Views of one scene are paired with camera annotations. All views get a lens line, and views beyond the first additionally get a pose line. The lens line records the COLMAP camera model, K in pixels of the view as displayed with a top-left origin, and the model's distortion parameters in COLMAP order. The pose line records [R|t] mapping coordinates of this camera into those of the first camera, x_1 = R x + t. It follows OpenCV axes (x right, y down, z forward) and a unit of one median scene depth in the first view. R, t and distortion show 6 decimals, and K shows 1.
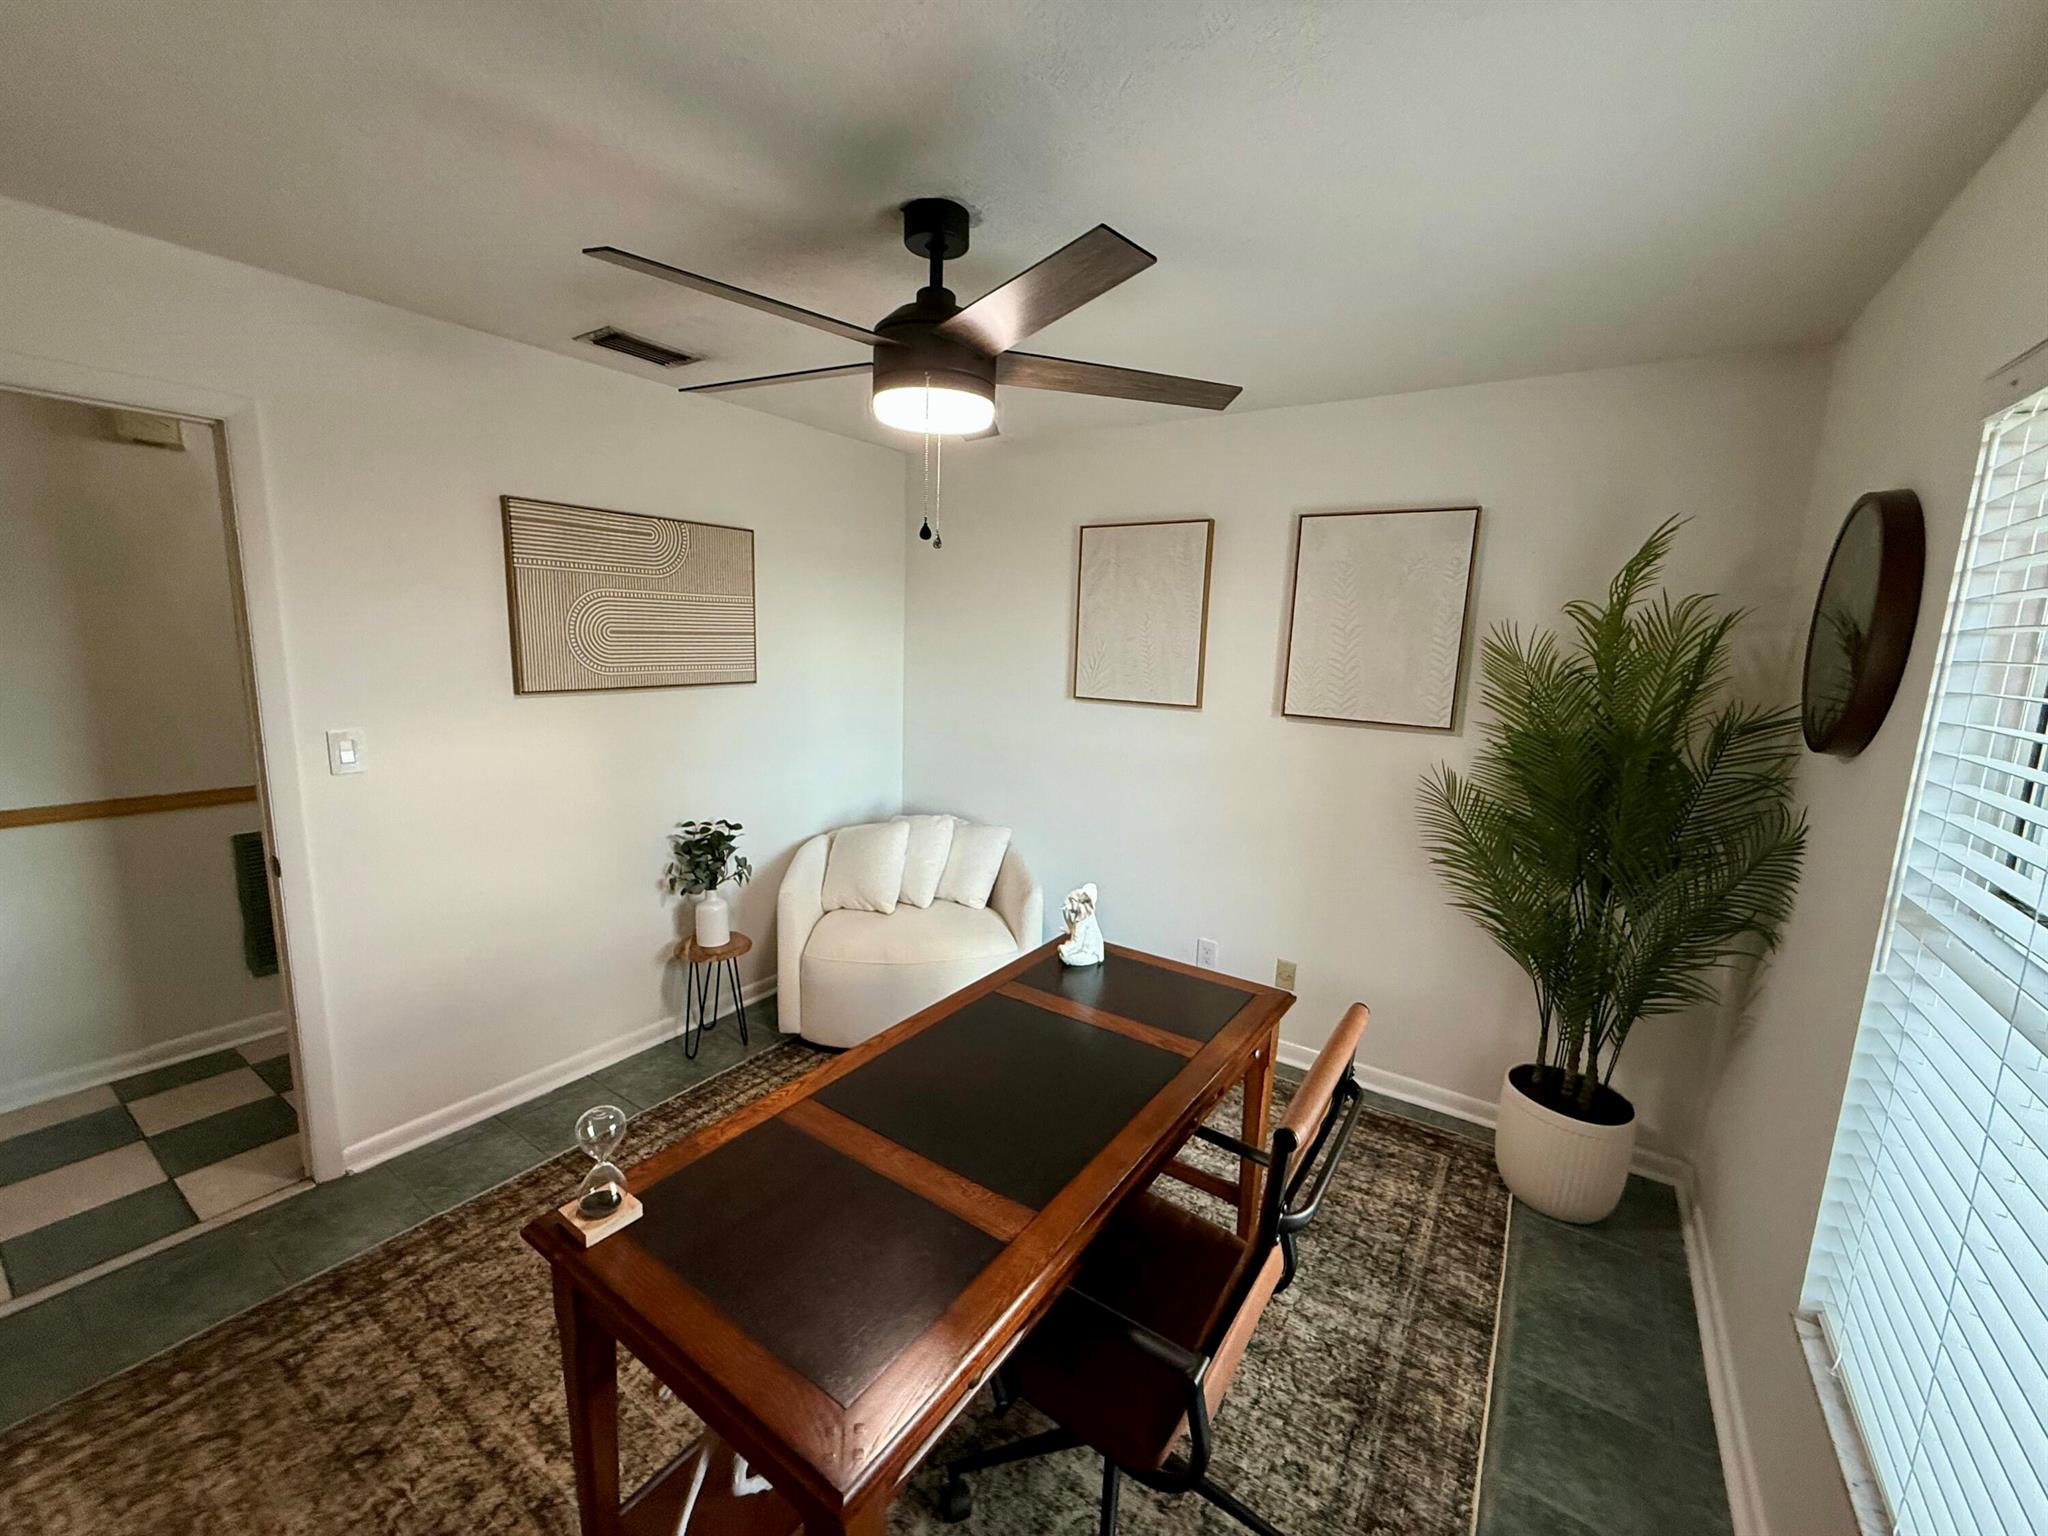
lens RADIAL K [[820.0, 0, 1024.0], [0, 820.0, 768.0], [0, 0, 1]] dist [-0.000500, 0.000042]
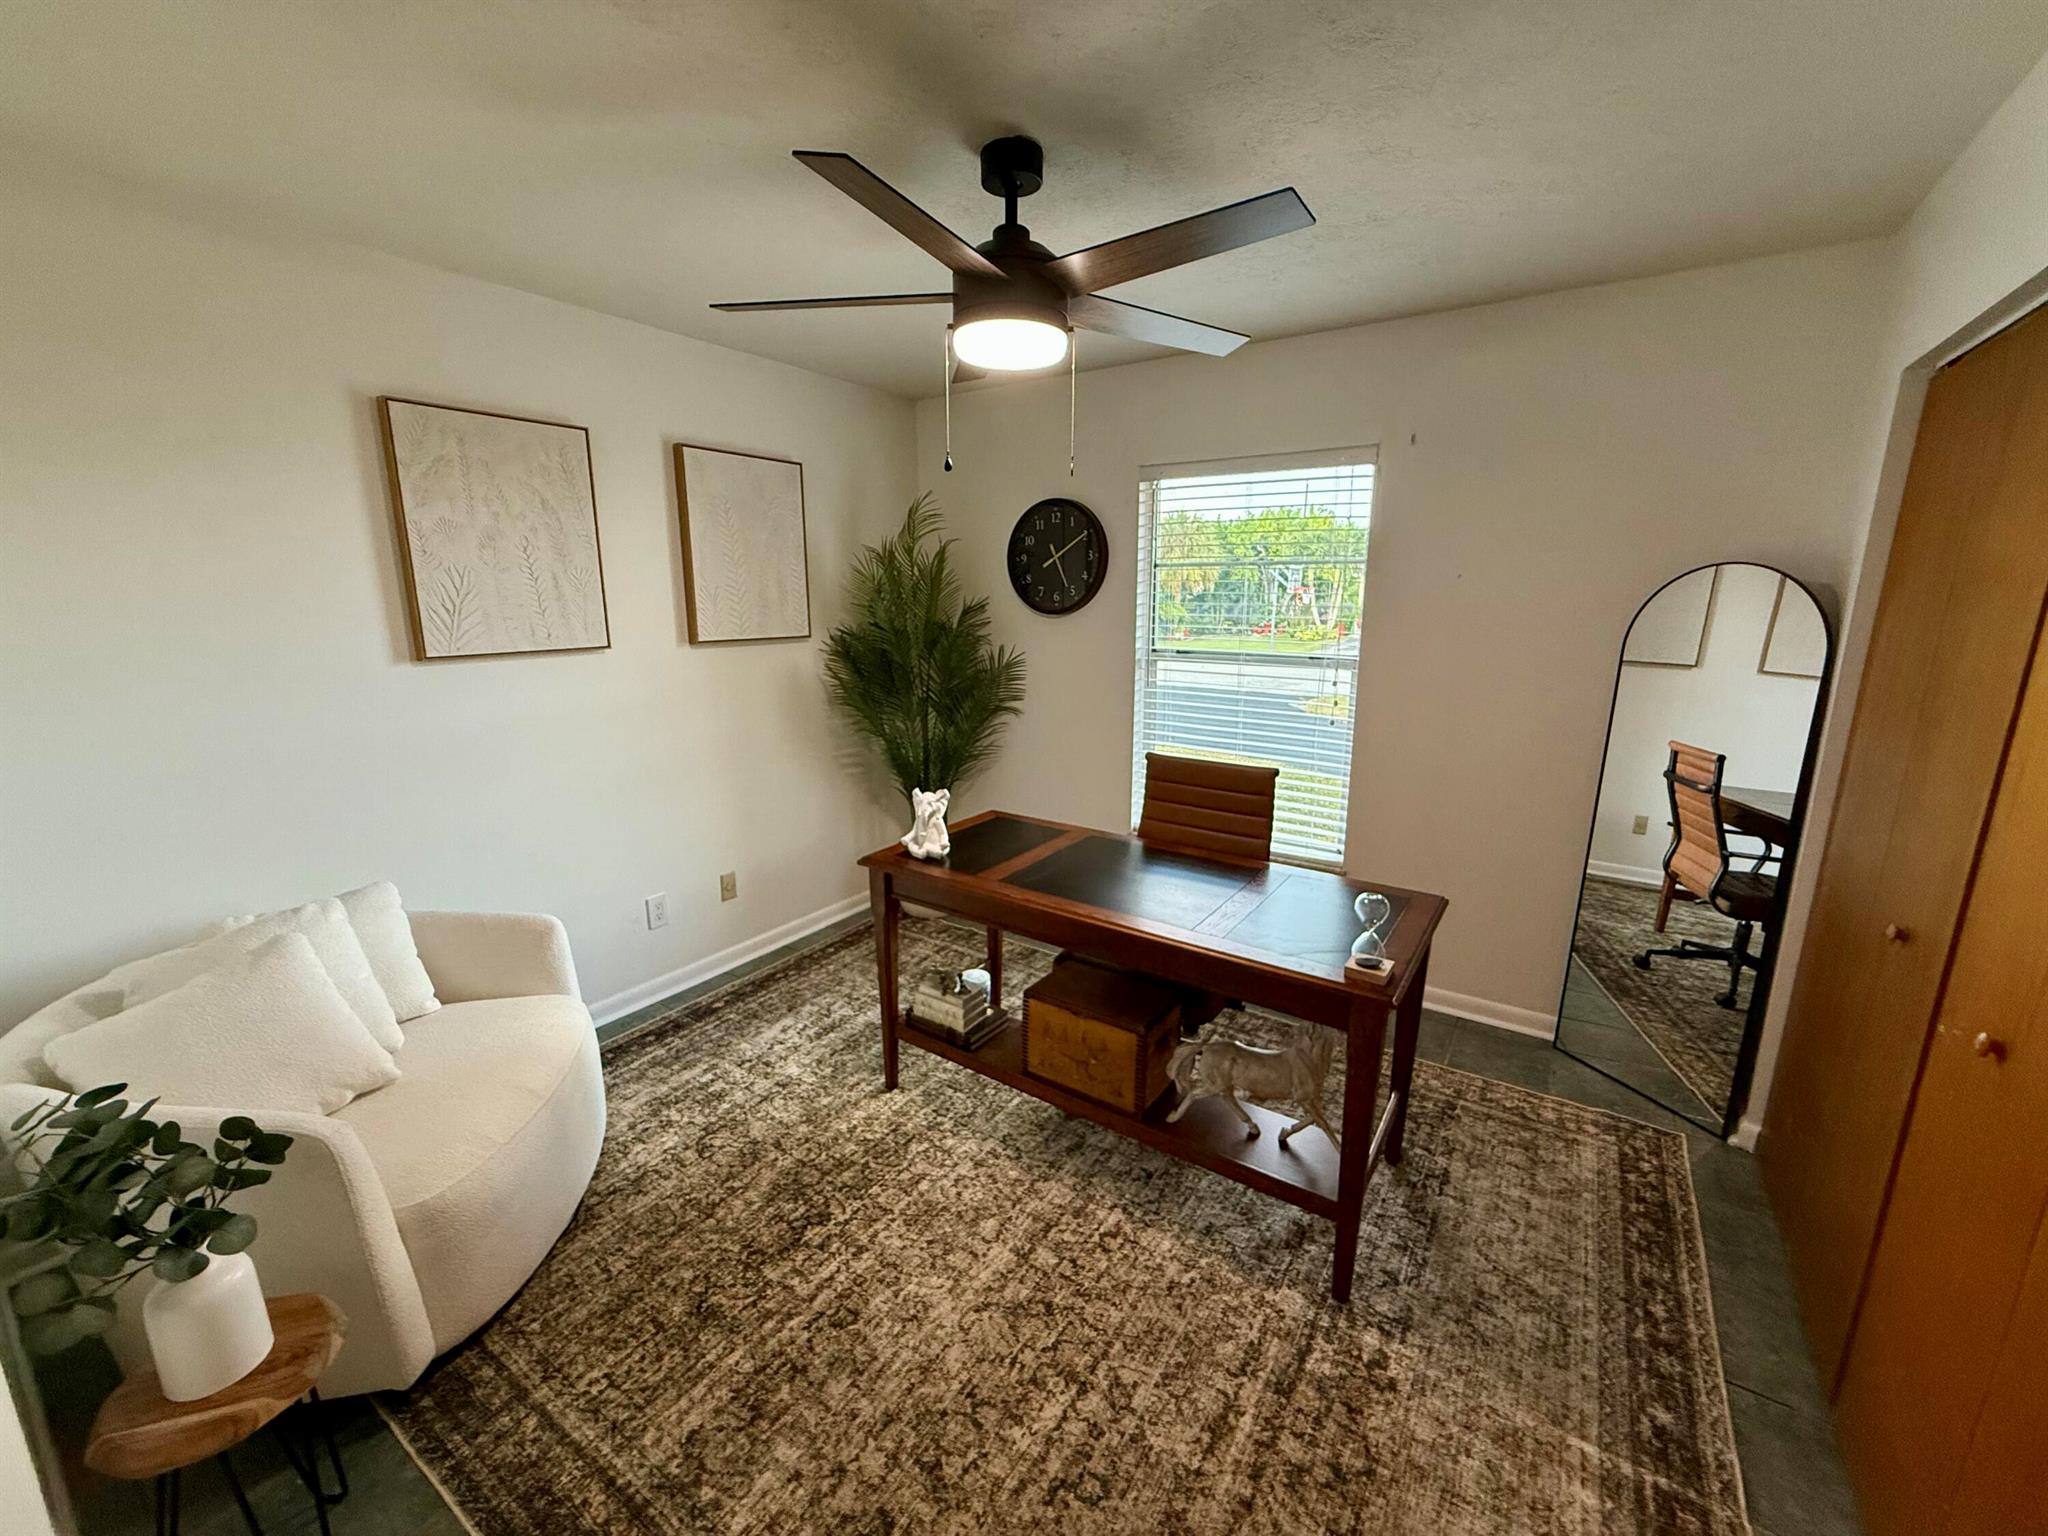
lens RADIAL K [[820.0, 0, 1024.0], [0, 820.0, 768.0], [0, 0, 1]] dist [-0.000500, 0.000042]
pose [[-0.005440, -0.243766, 0.969819, -1.282905], [0.165575, 0.956227, 0.241278, -0.168529], [-0.986182, 0.161891, 0.035159, 1.048337]]
